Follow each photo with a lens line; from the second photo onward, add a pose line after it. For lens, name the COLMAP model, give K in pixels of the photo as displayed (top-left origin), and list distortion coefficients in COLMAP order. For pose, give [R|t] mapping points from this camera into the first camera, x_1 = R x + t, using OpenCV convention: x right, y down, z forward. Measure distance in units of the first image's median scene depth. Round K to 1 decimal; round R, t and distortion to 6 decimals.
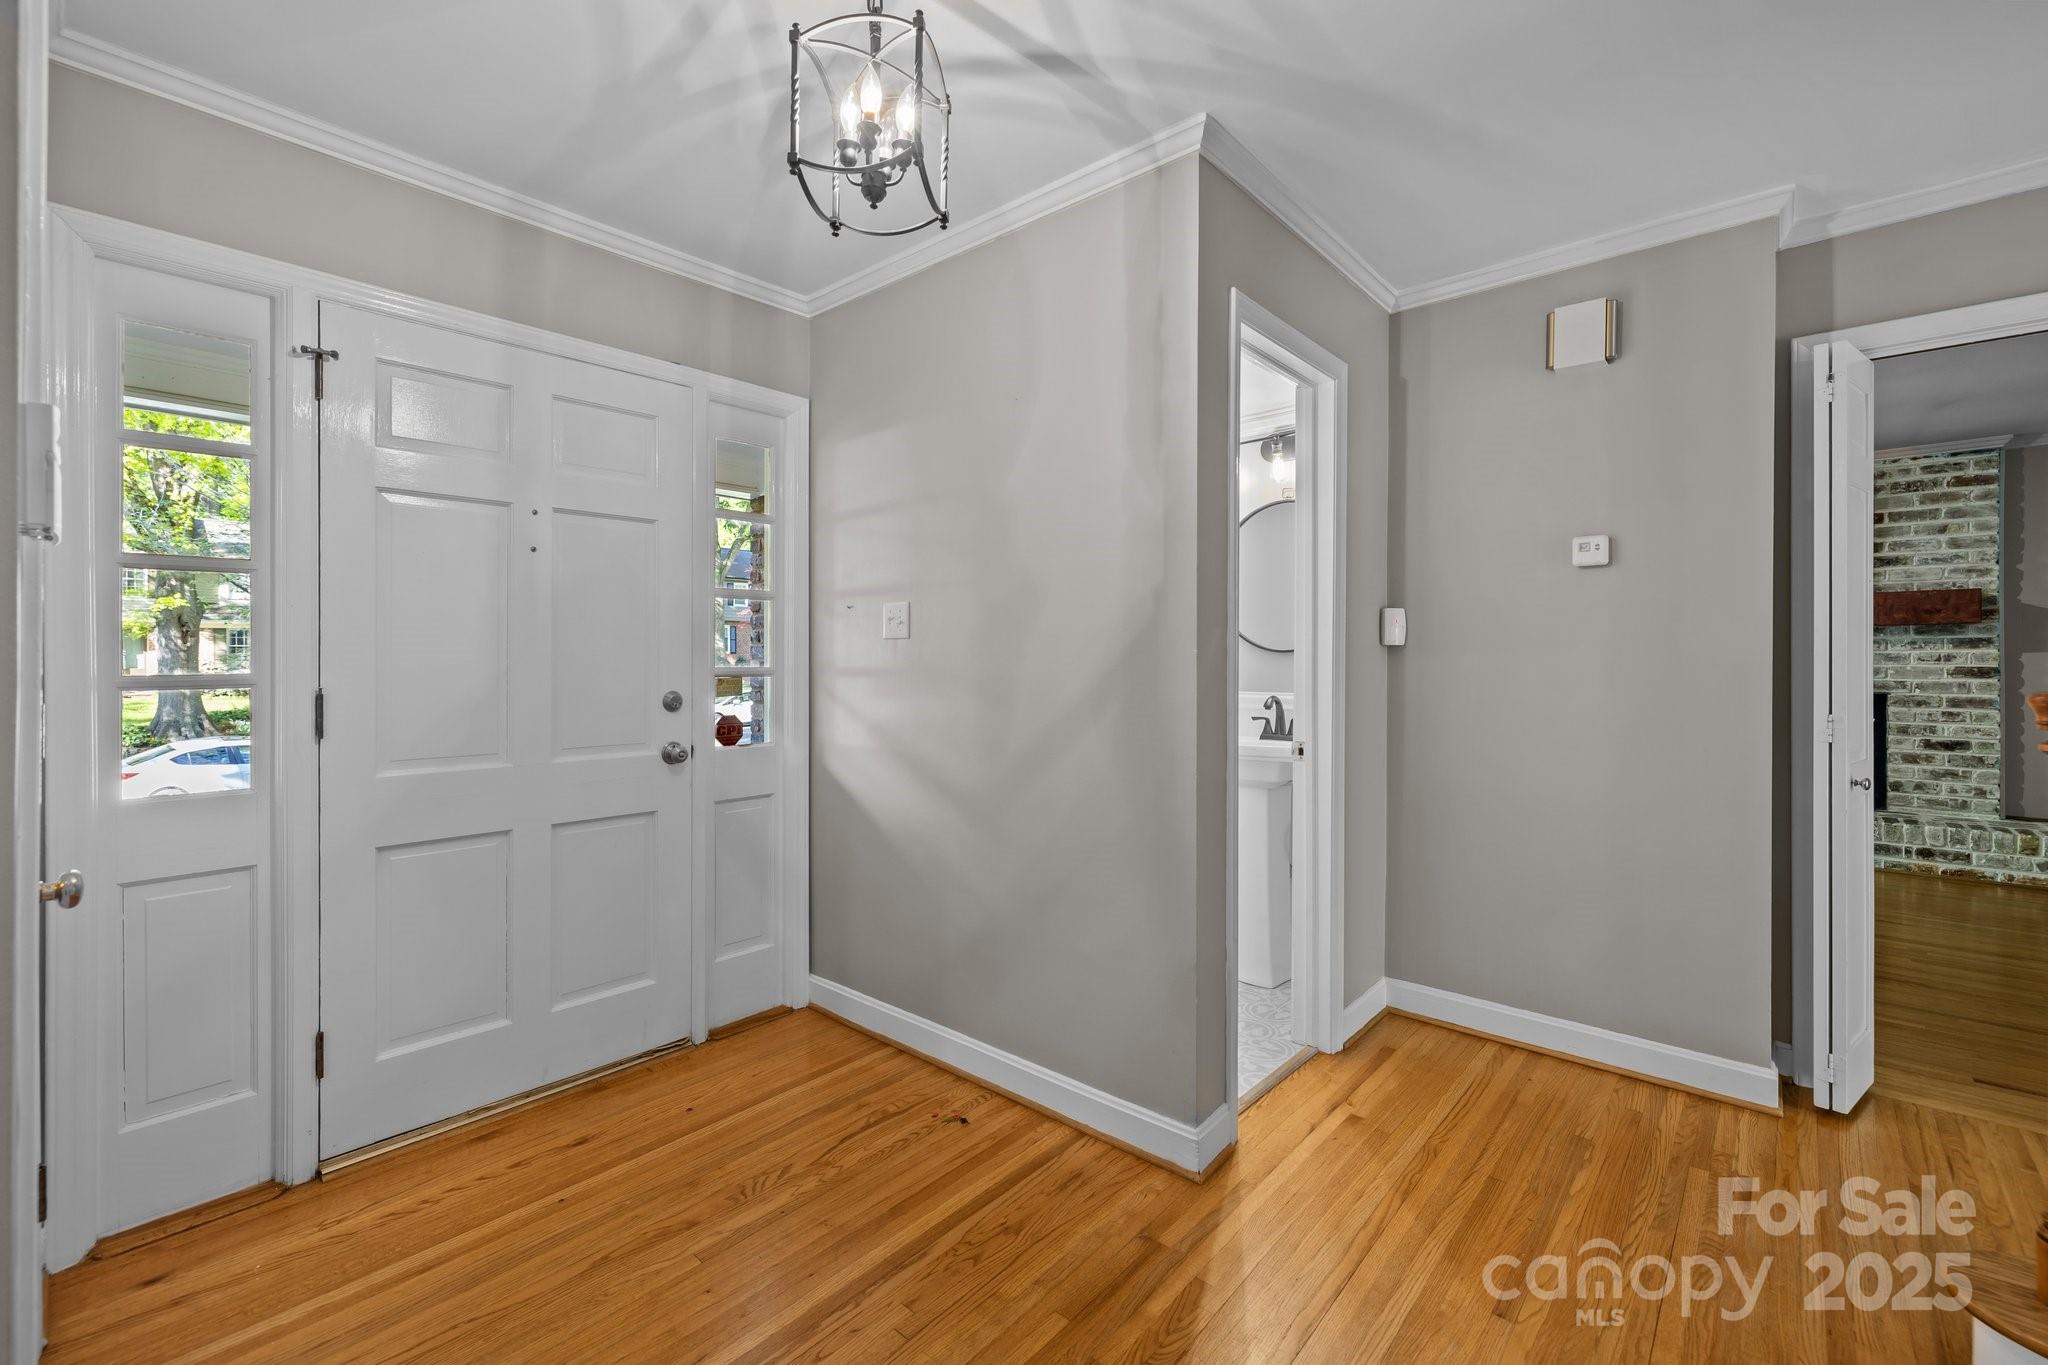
lens RADIAL K [[878.5, 0, 1018.9], [0, 878.5, 665.0], [0, 0, 1]] dist [-0.003721, 0.000413]
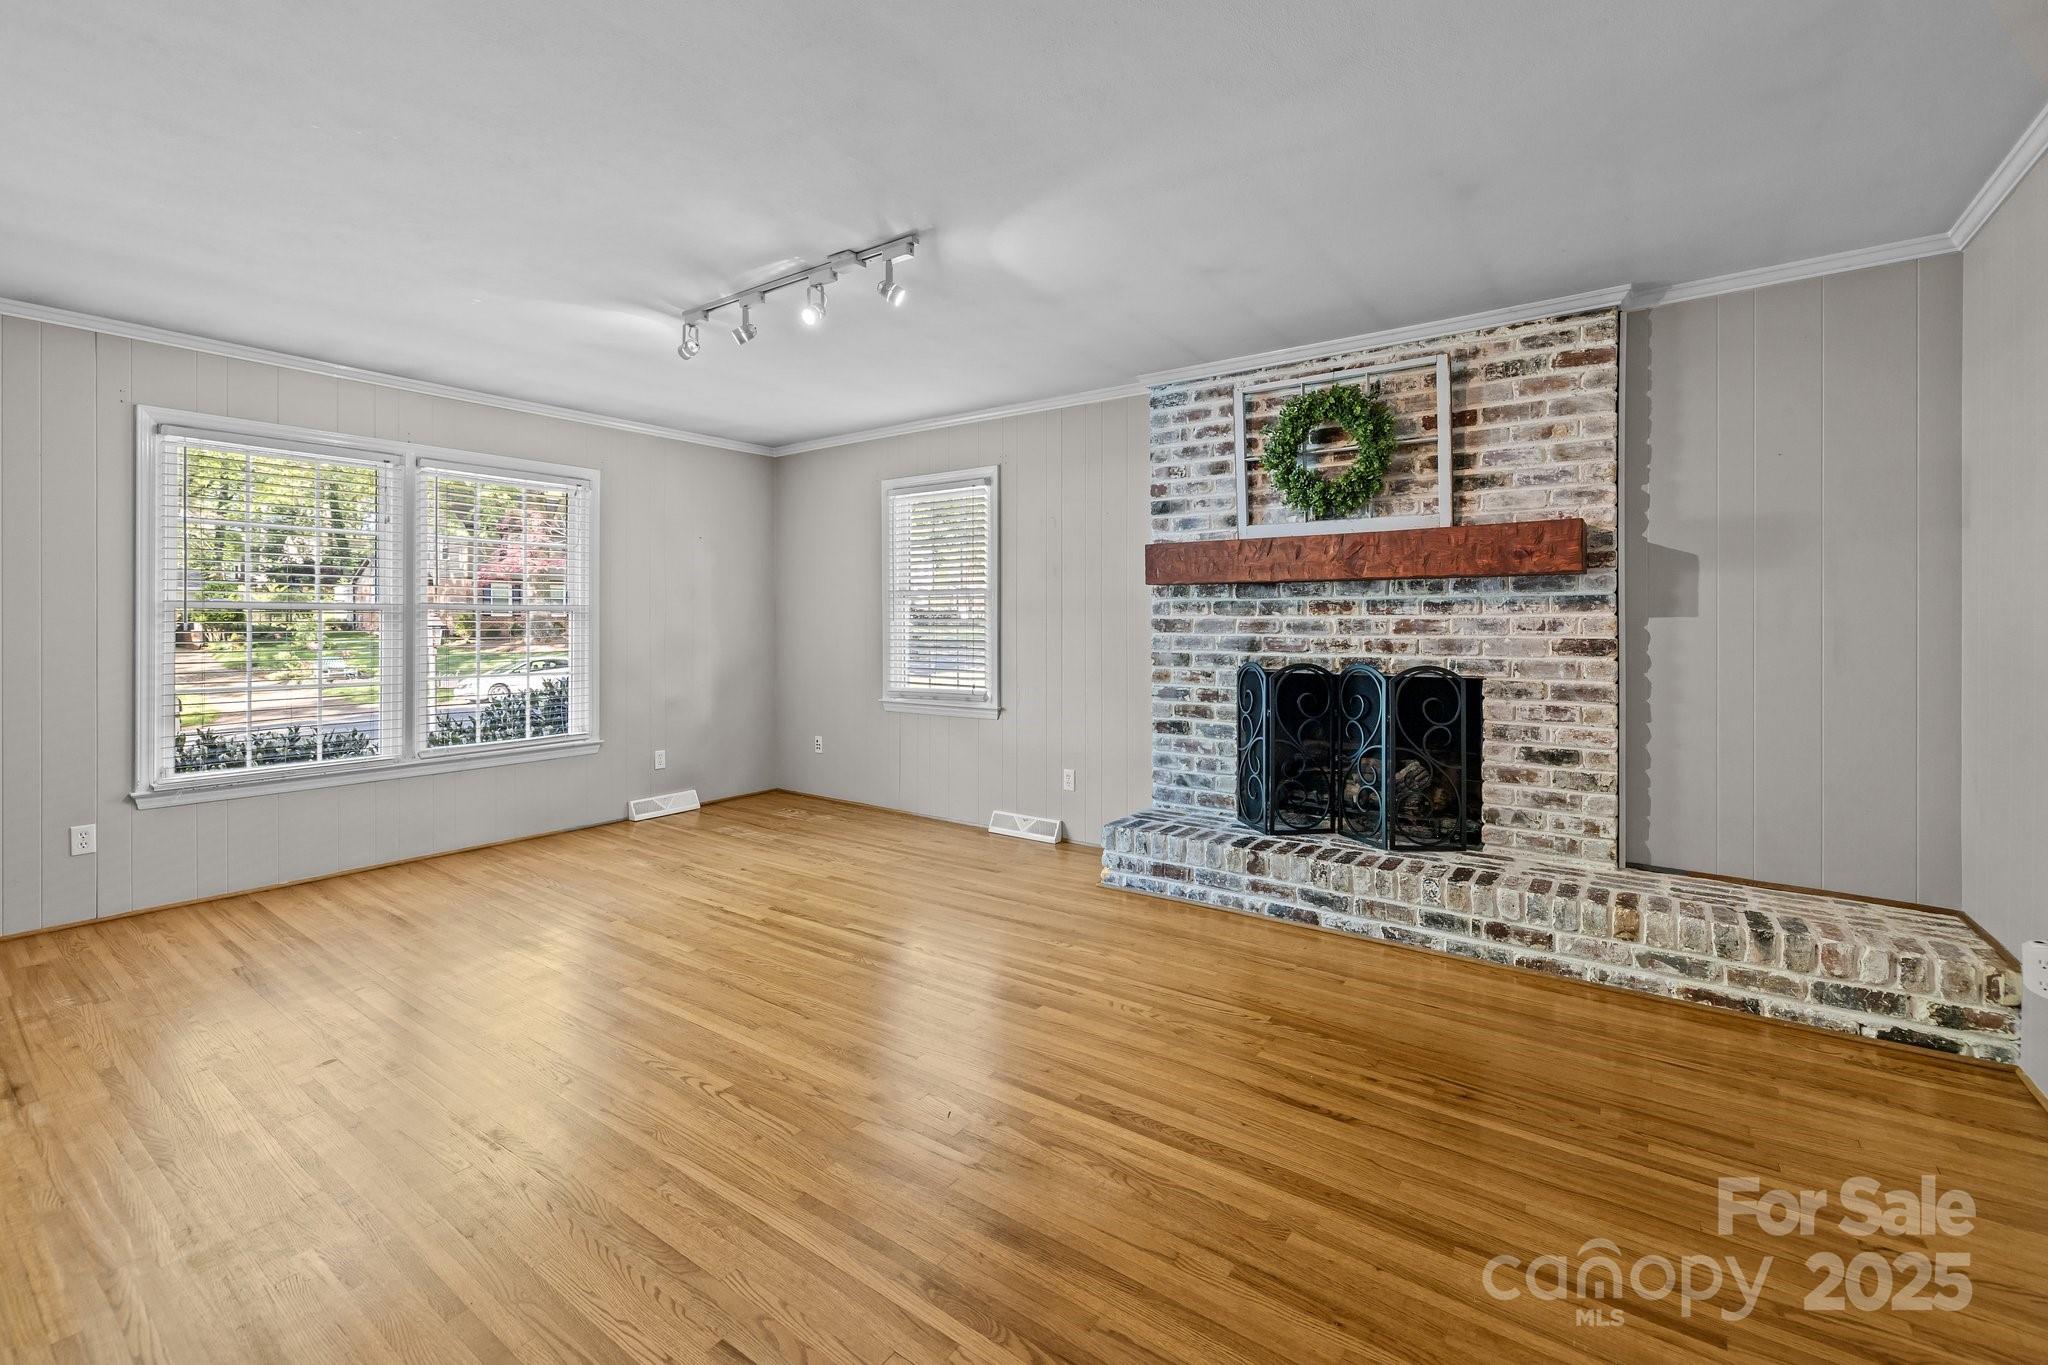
lens RADIAL K [[878.5, 0, 1039.3], [0, 878.5, 632.3], [0, 0, 1]] dist [-0.003721, 0.000413]
pose [[0.994076, 0.000813, 0.108685, 0.607215], [-0.001062, 0.999997, 0.002235, -0.004000], [-0.108683, -0.002337, 0.994074, 0.383503]]
